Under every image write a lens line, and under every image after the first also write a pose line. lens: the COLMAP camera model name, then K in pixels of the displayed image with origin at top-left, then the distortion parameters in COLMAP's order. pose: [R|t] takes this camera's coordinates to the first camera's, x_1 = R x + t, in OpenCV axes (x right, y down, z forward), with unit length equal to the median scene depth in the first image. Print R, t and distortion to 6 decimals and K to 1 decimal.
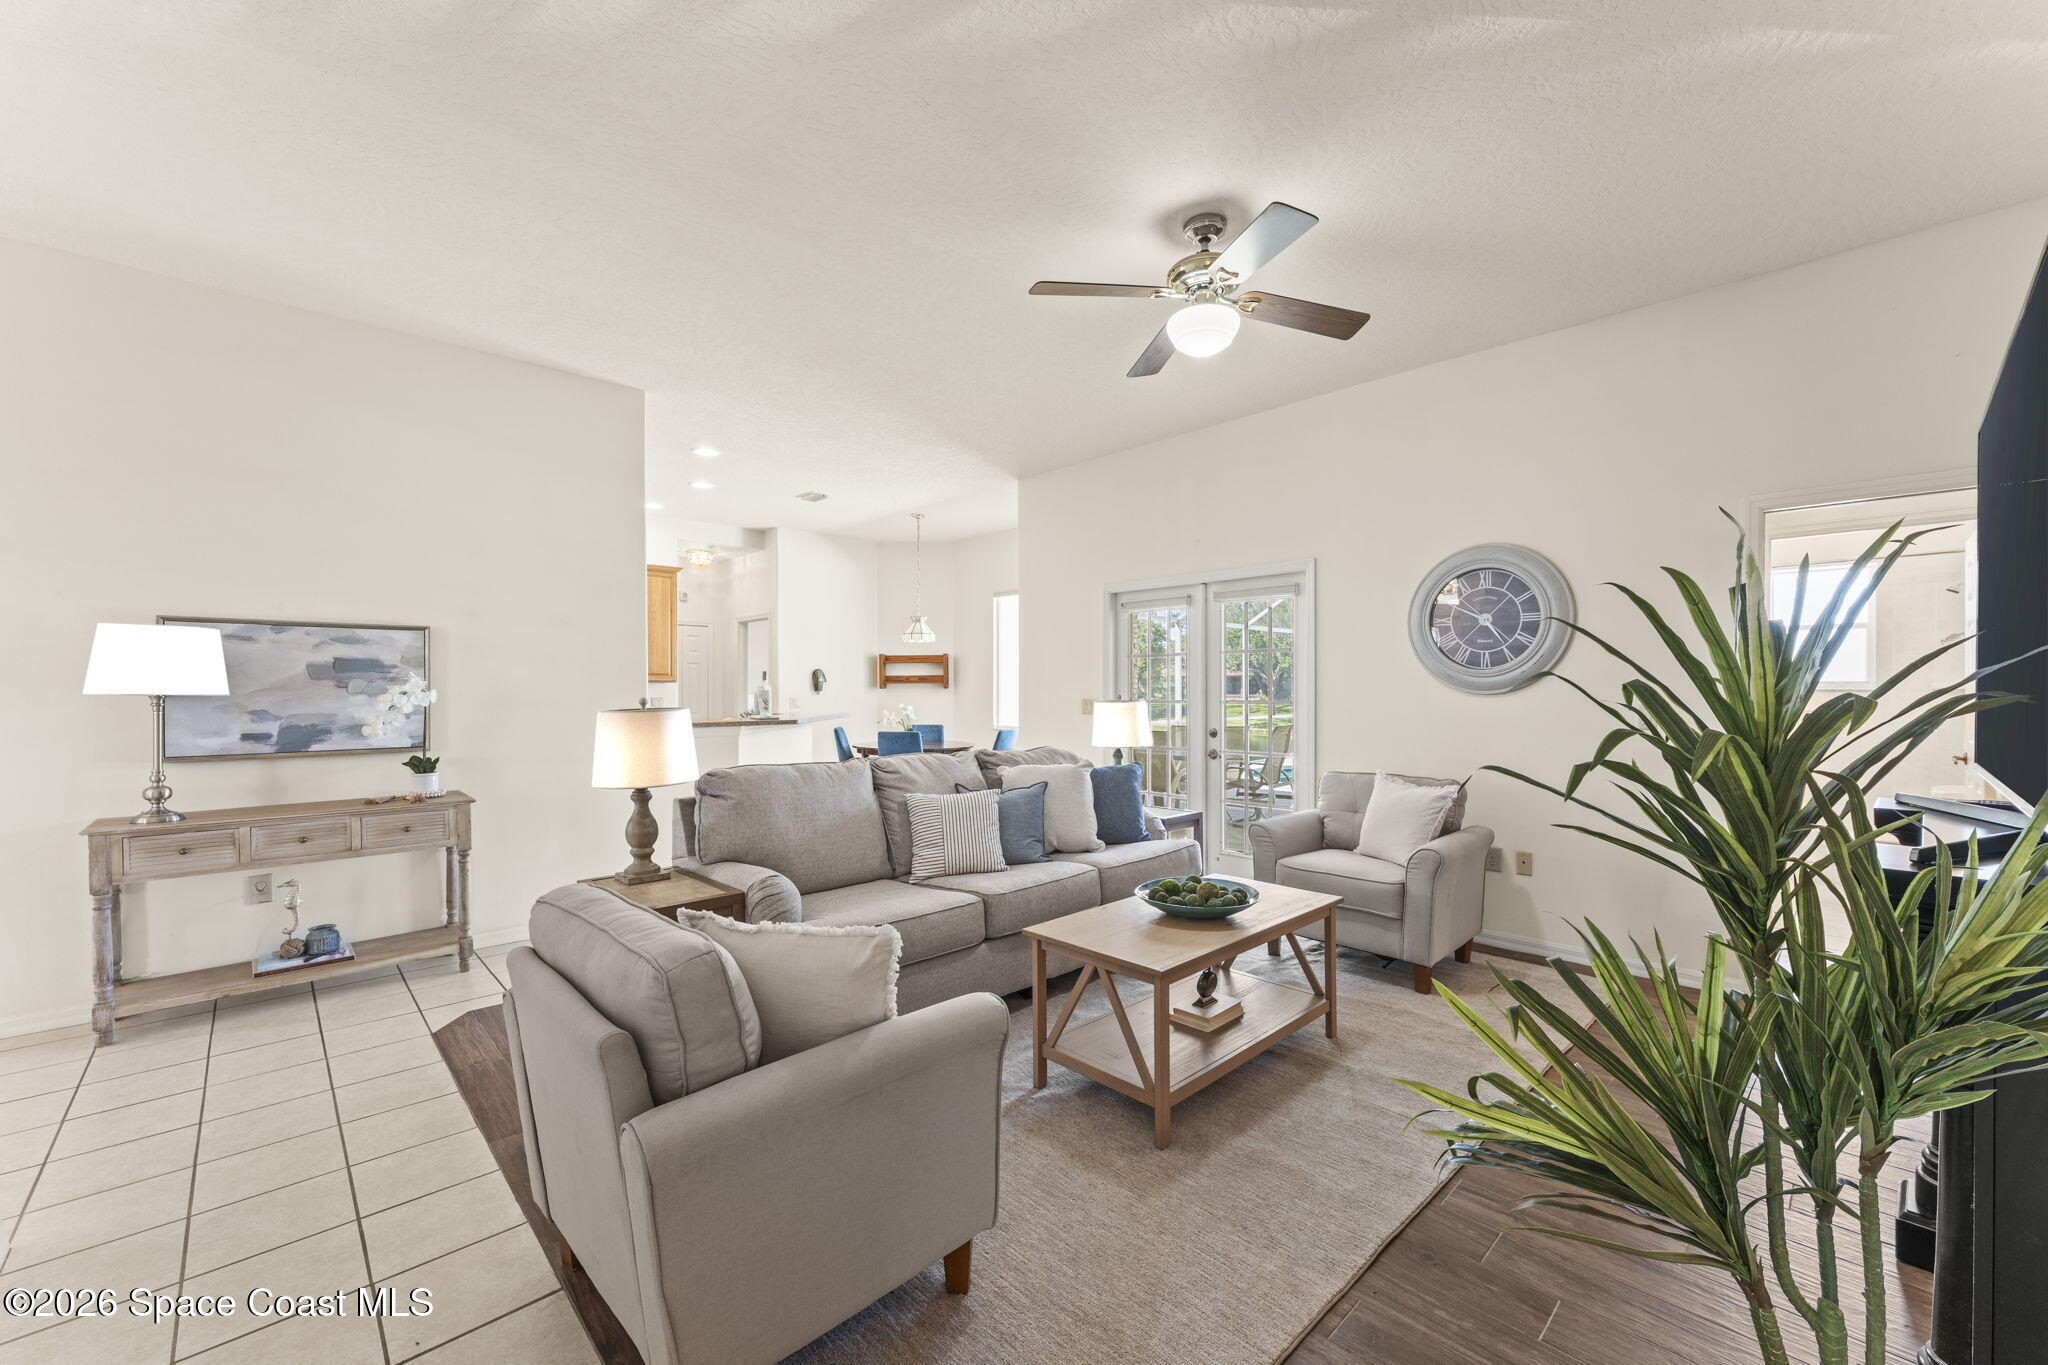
lens RADIAL K [[810.6, 0, 1018.6], [0, 810.6, 689.8], [0, 0, 1]] dist [0.002182, -0.000755]
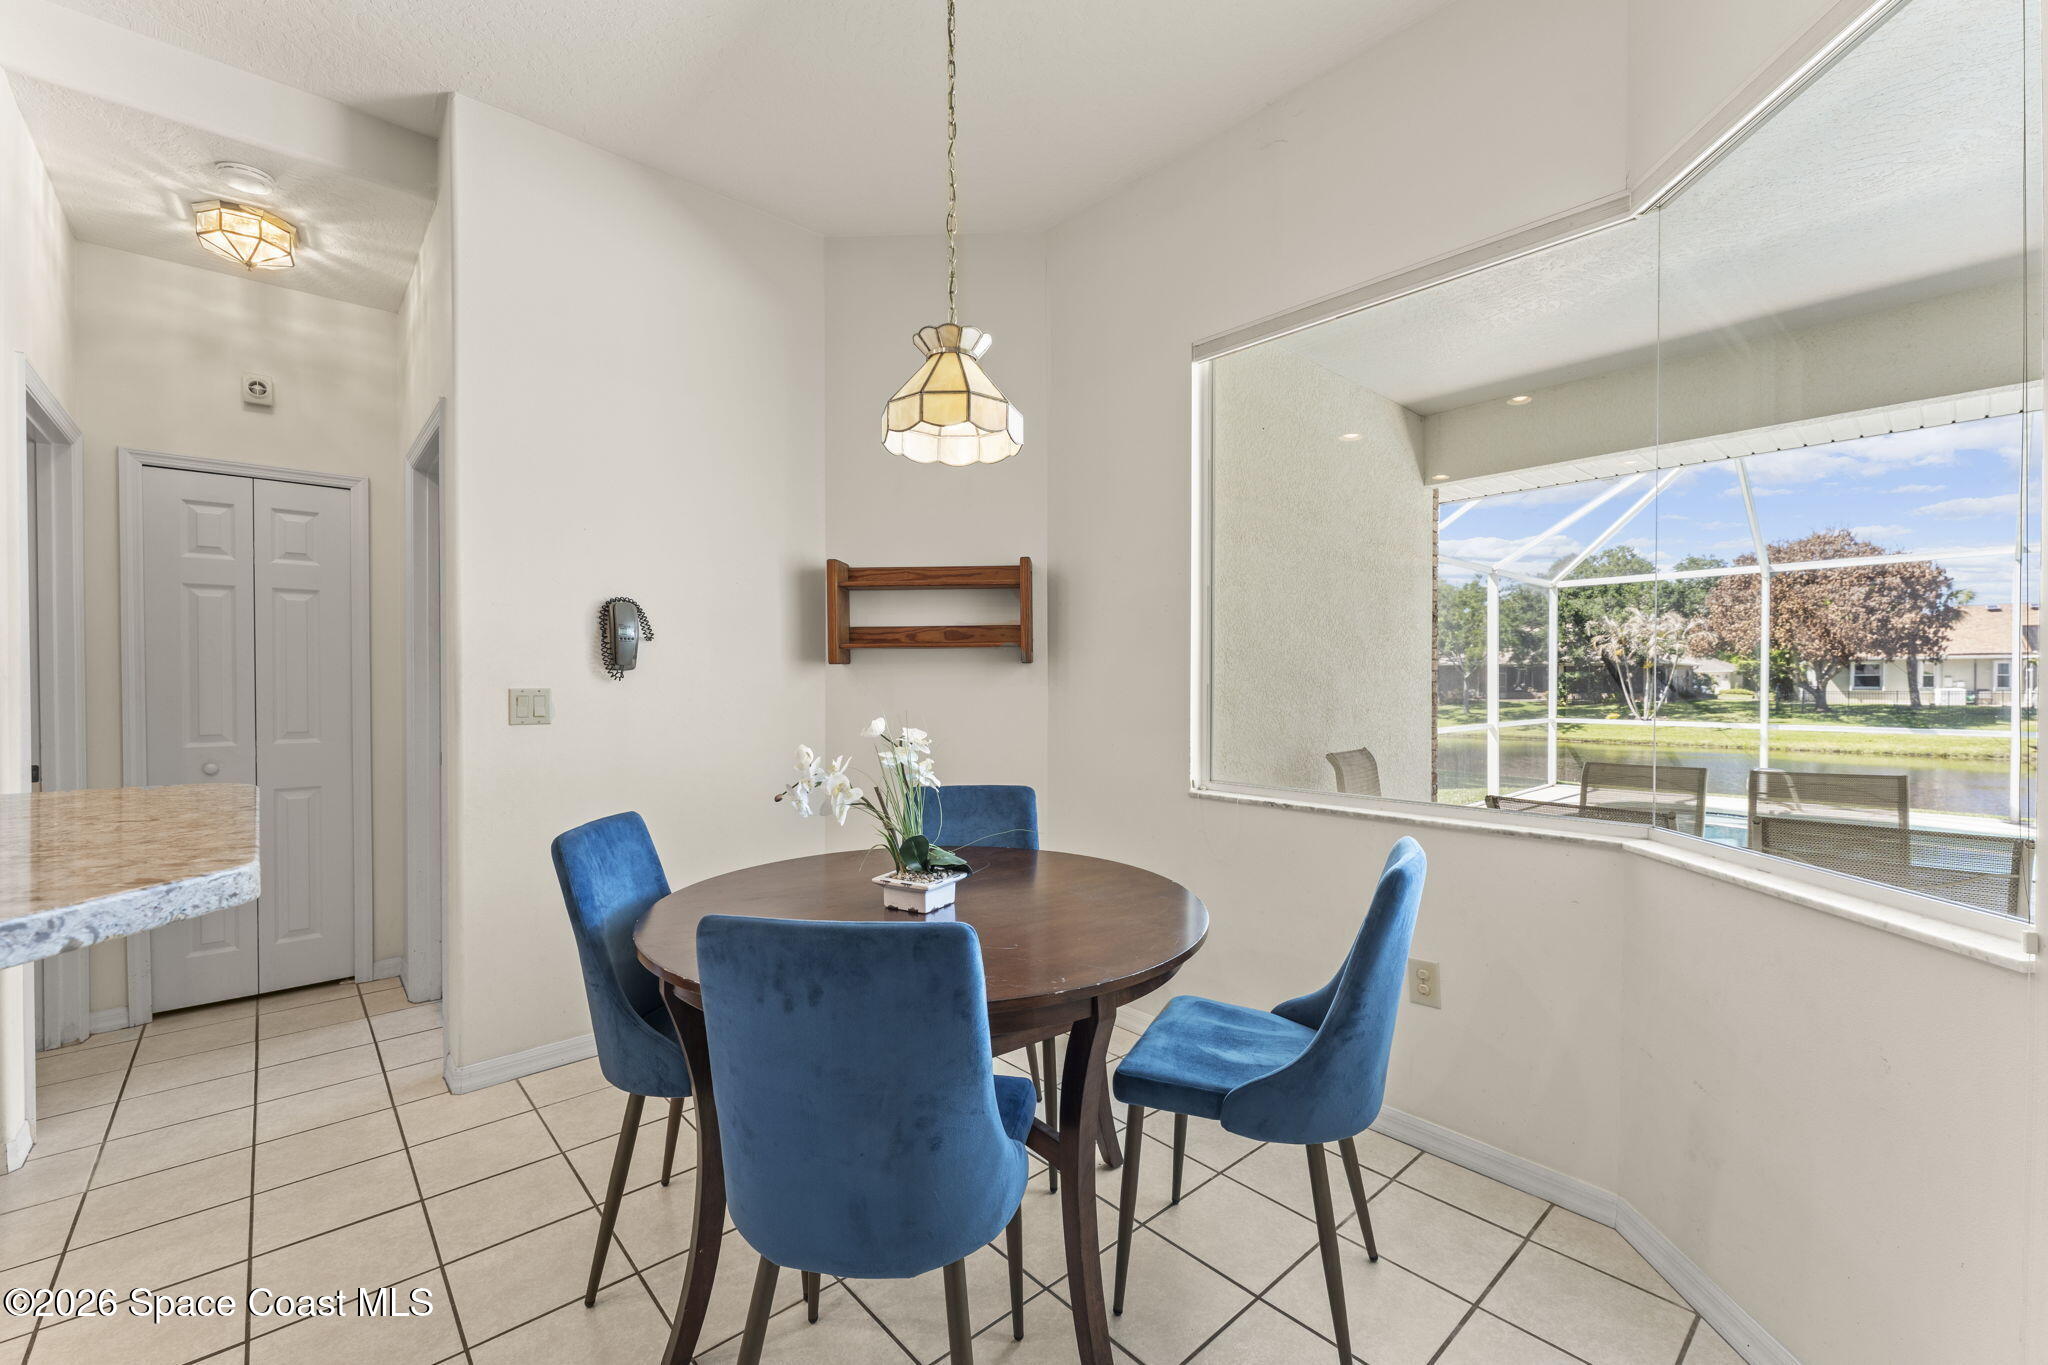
lens RADIAL K [[843.1, 0, 1030.0], [0, 843.1, 685.5], [0, 0, 1]] dist [0.003408, 0.000044]
pose [[0.999985, -0.000199, -0.005466, -0.089512], [0.000238, 0.999975, 0.007094, 0.005497], [0.005465, -0.007095, 0.999960, 0.680024]]
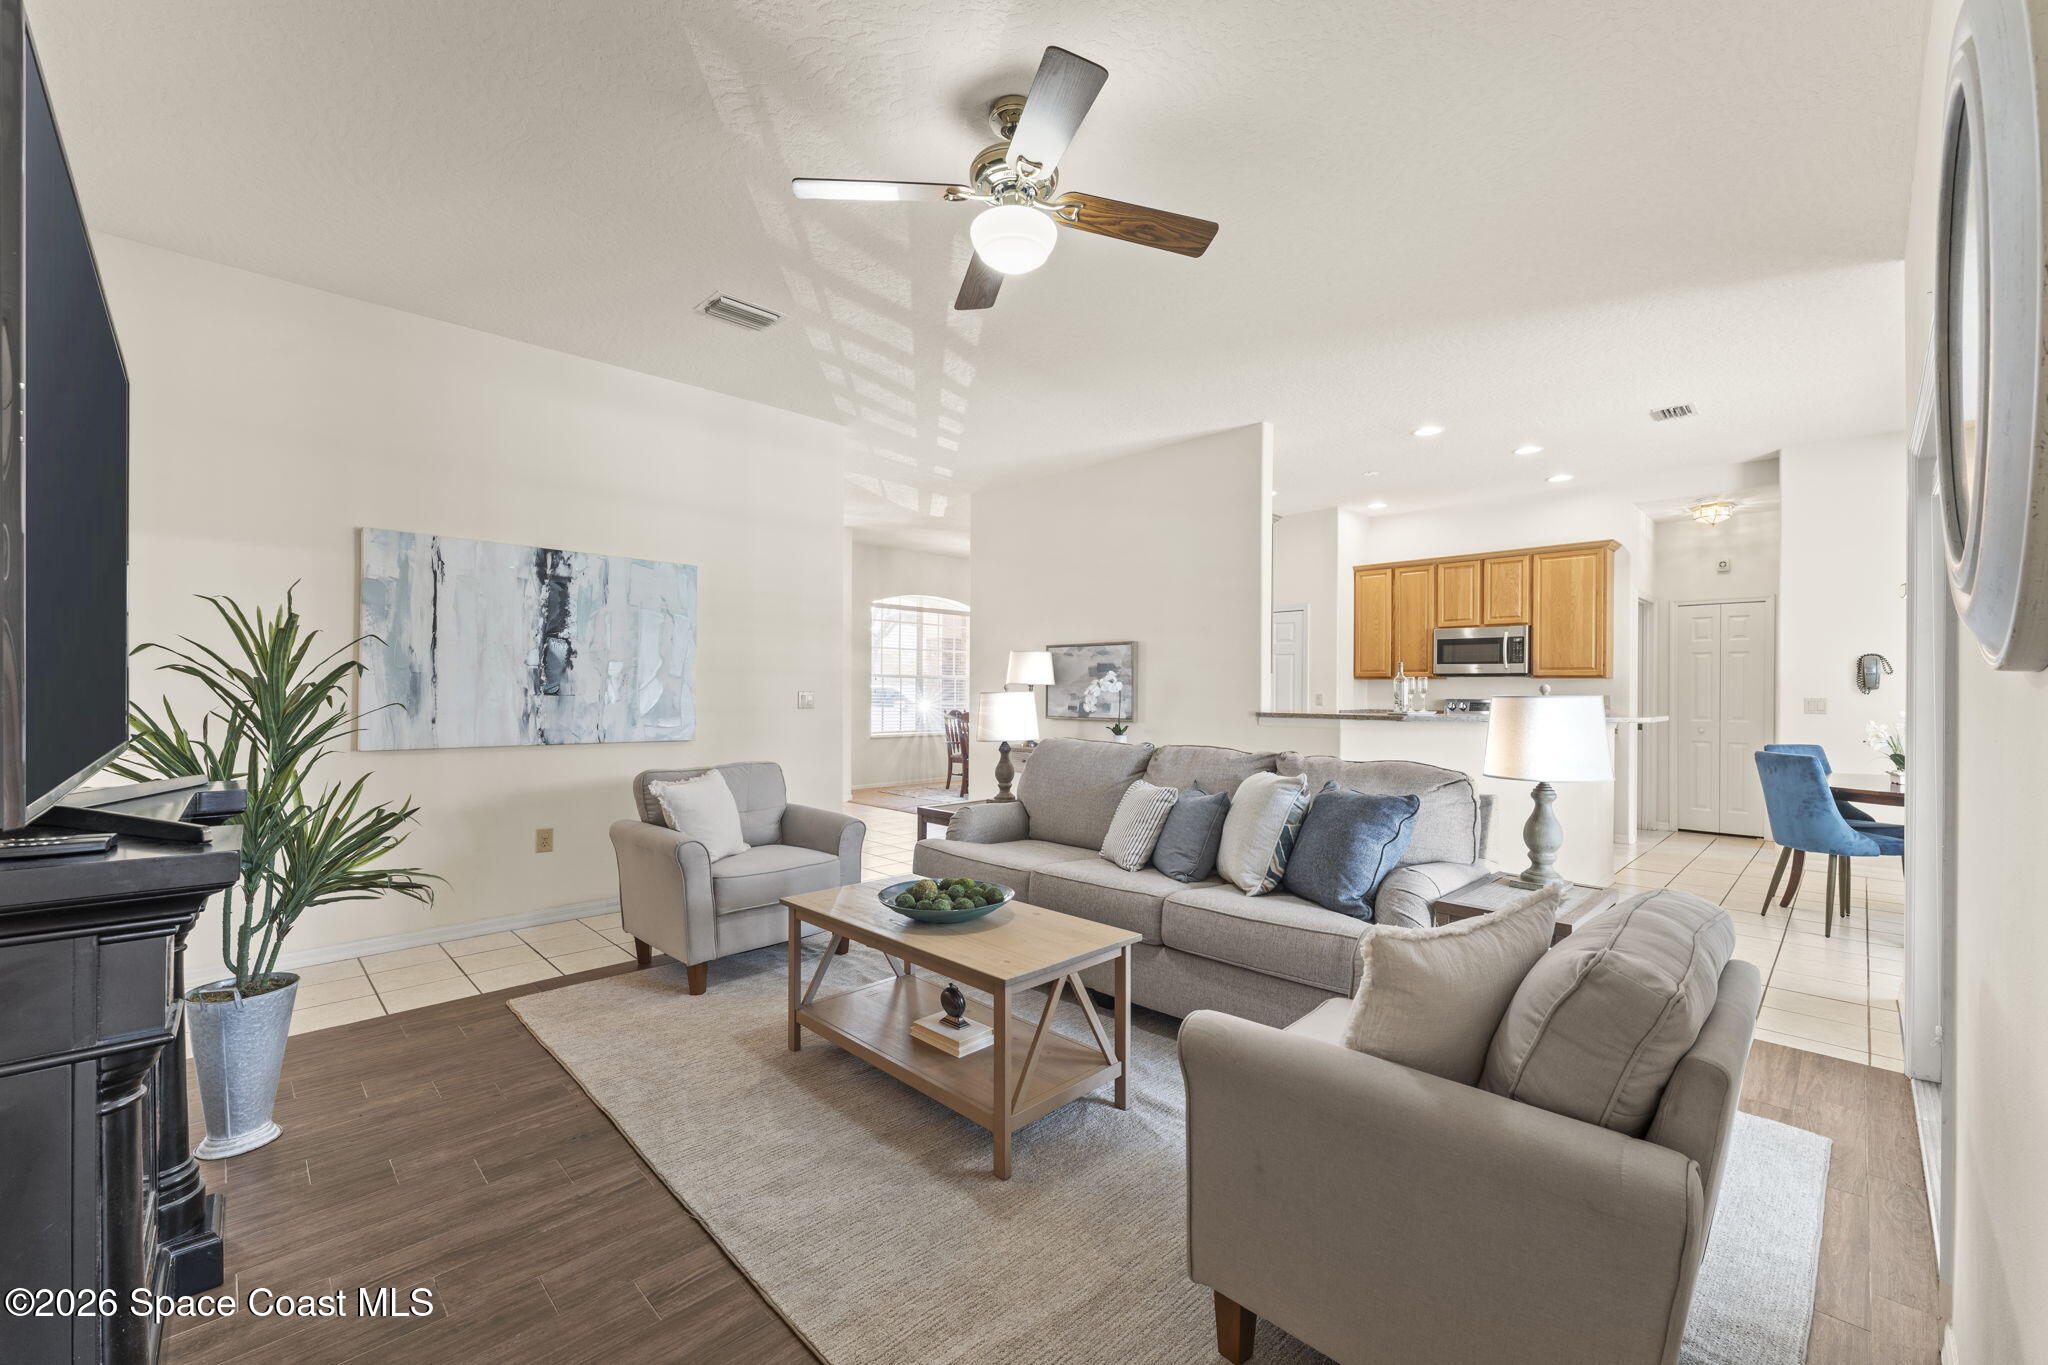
lens RADIAL K [[810.6, 0, 1027.1], [0, 810.6, 691.3], [0, 0, 1]] dist [0.002182, -0.000755]
pose [[0.028482, 0.004753, -0.999583, 0.358800], [-0.006986, 0.999965, 0.004556, 0.005100], [0.999570, 0.006853, 0.028515, 0.335061]]
